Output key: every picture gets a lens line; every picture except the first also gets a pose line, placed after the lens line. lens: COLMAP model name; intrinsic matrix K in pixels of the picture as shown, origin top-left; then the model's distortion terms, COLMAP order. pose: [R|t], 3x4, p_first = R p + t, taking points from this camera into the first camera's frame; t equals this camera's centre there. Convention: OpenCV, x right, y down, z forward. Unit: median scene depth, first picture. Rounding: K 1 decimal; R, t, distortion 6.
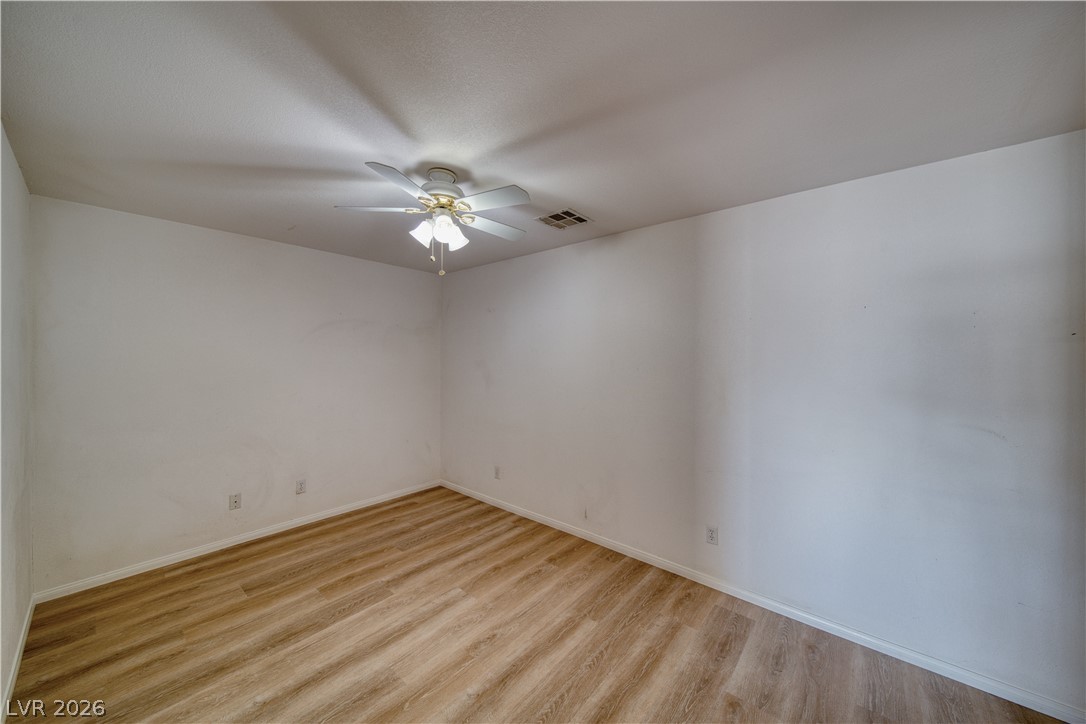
lens RADIAL K [[380.1, 0, 545.2], [0, 380.1, 358.5], [0, 0, 1]] dist [-0.001613, -0.000104]
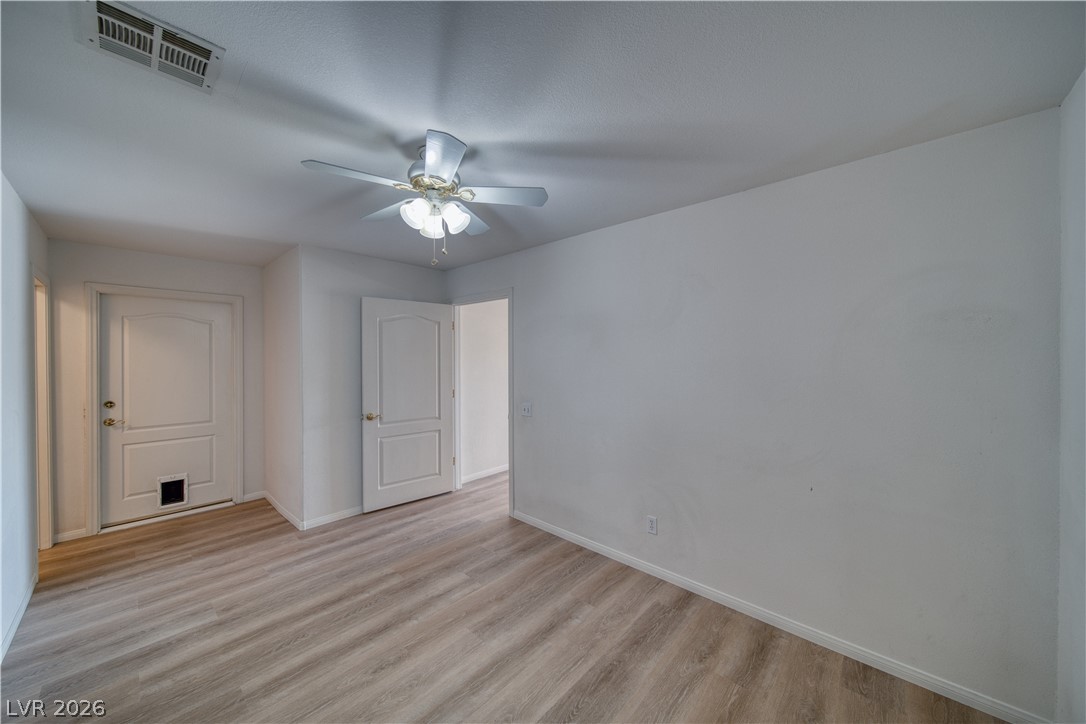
lens RADIAL K [[380.1, 0, 539.6], [0, 380.1, 359.1], [0, 0, 1]] dist [-0.001613, -0.000104]
pose [[-0.998648, -0.002871, 0.051909, -0.588066], [-0.002590, 0.999982, 0.005485, 0.001513], [-0.051924, 0.005343, -0.998637, 1.951579]]
